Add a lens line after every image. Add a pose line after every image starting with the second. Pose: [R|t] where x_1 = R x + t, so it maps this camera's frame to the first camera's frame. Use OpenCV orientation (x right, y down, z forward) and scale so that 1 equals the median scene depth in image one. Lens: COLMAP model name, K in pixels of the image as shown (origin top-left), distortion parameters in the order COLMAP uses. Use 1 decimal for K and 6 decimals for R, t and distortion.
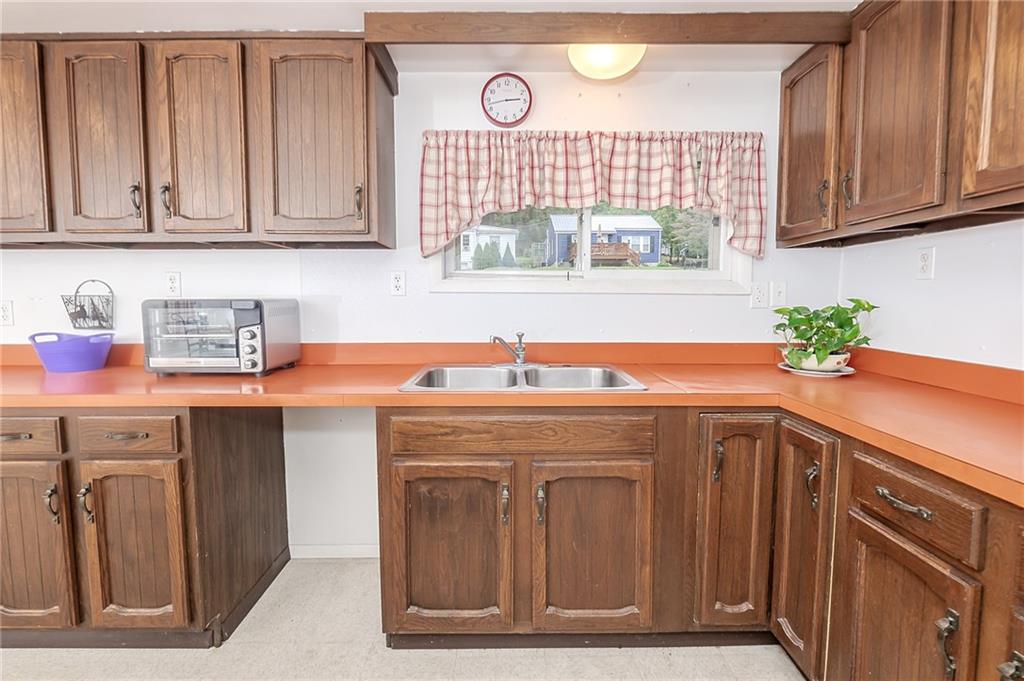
lens RADIAL K [[452.3, 0, 514.0], [0, 452.3, 327.6], [0, 0, 1]] dist [-0.001411, 0.000030]
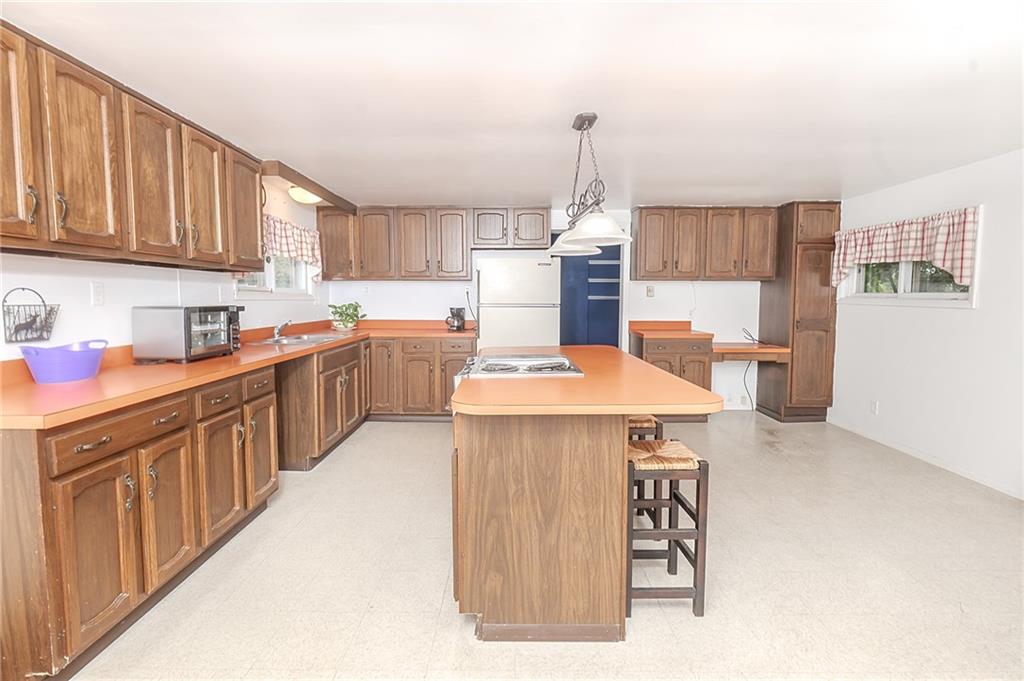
lens RADIAL K [[491.2, 0, 503.1], [0, 491.2, 331.8], [0, 0, 1]] dist [0.002740, 0.000275]
pose [[0.017931, -0.069632, 0.997412, -2.036619], [0.068813, 0.995292, 0.068247, -0.019070], [-0.997468, 0.067411, 0.022638, 0.011749]]
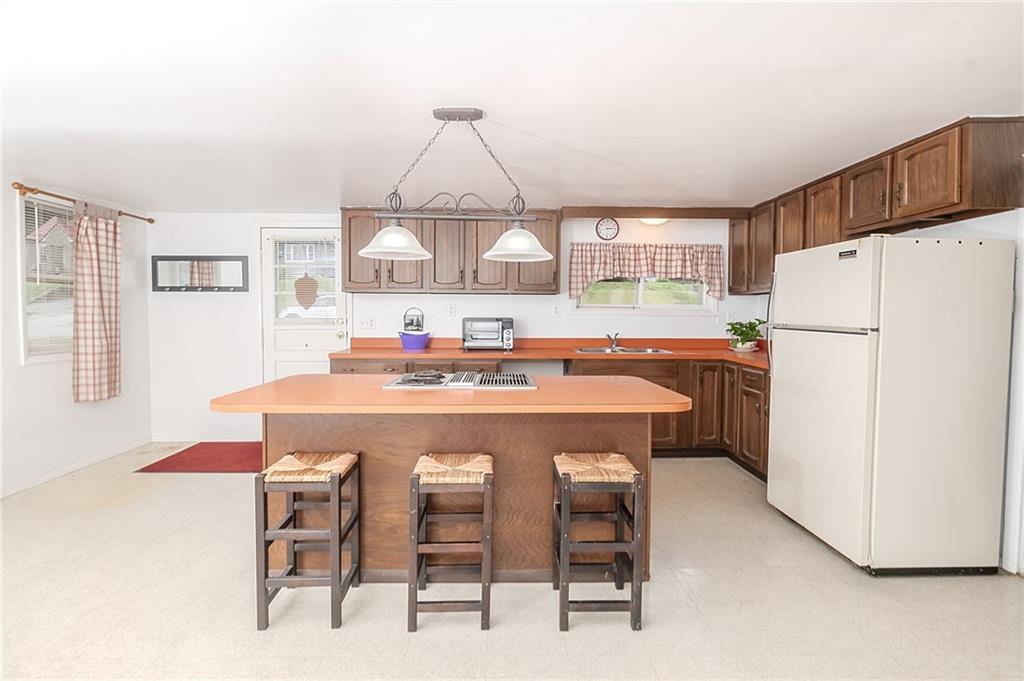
lens RADIAL K [[483.6, 0, 512.7], [0, 483.6, 325.6], [0, 0, 1]] dist [0.000817, 0.000052]
pose [[0.999716, 0.005201, 0.023258, -0.547837], [-0.004296, 0.999238, -0.038806, 0.069718], [-0.023442, 0.038695, 0.998976, -1.382157]]
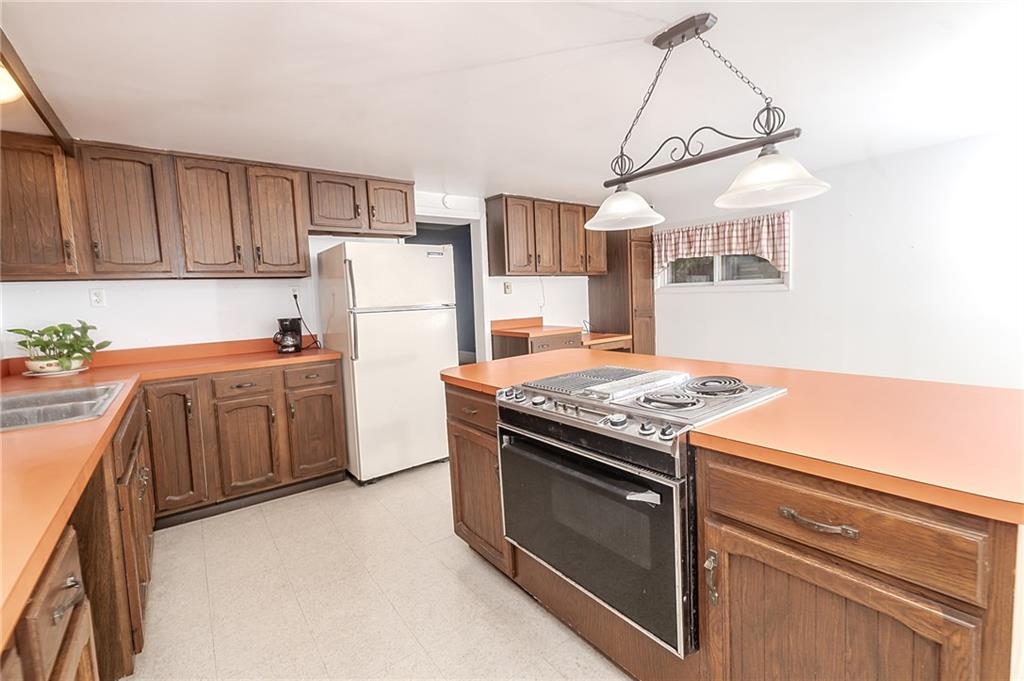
lens RADIAL K [[452.3, 0, 514.0], [0, 452.3, 327.6], [0, 0, 1]] dist [-0.001411, 0.000030]
pose [[-0.594986, -0.031342, 0.803125, -1.181076], [0.098256, 0.988908, 0.111384, -0.054575], [-0.797708, 0.145184, -0.585307, 0.632372]]
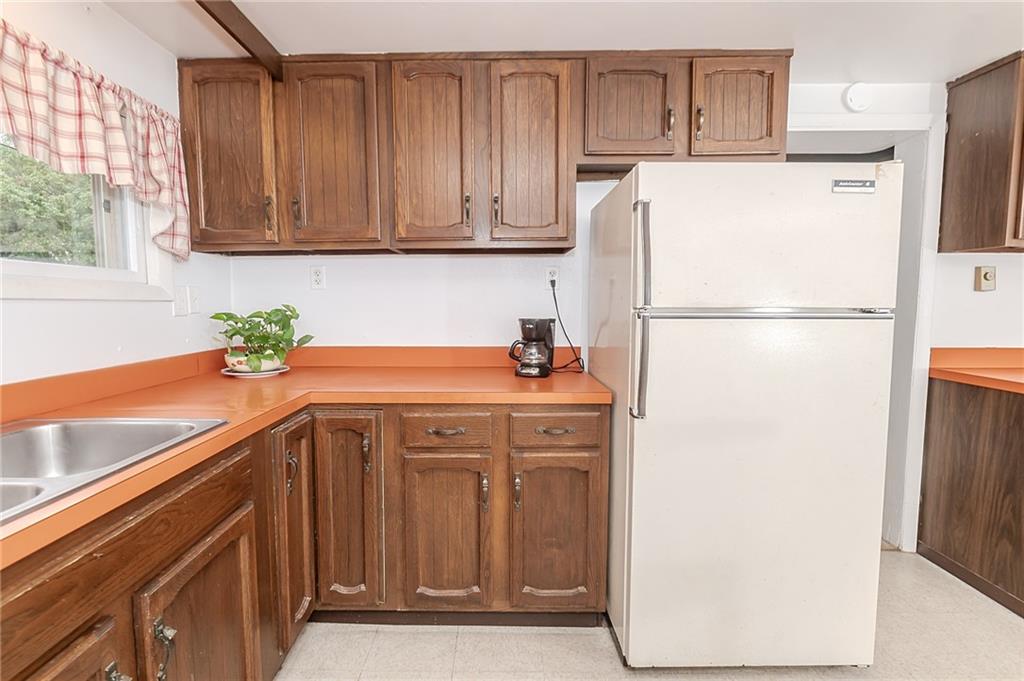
lens RADIAL K [[469.9, 0, 490.1], [0, 469.9, 336.3], [0, 0, 1]] dist [-0.006053, -0.000006]
pose [[0.020783, -0.075743, 0.996911, -0.390292], [0.072101, 0.994643, 0.074067, -0.029440], [-0.997181, 0.070339, 0.026133, 0.392274]]
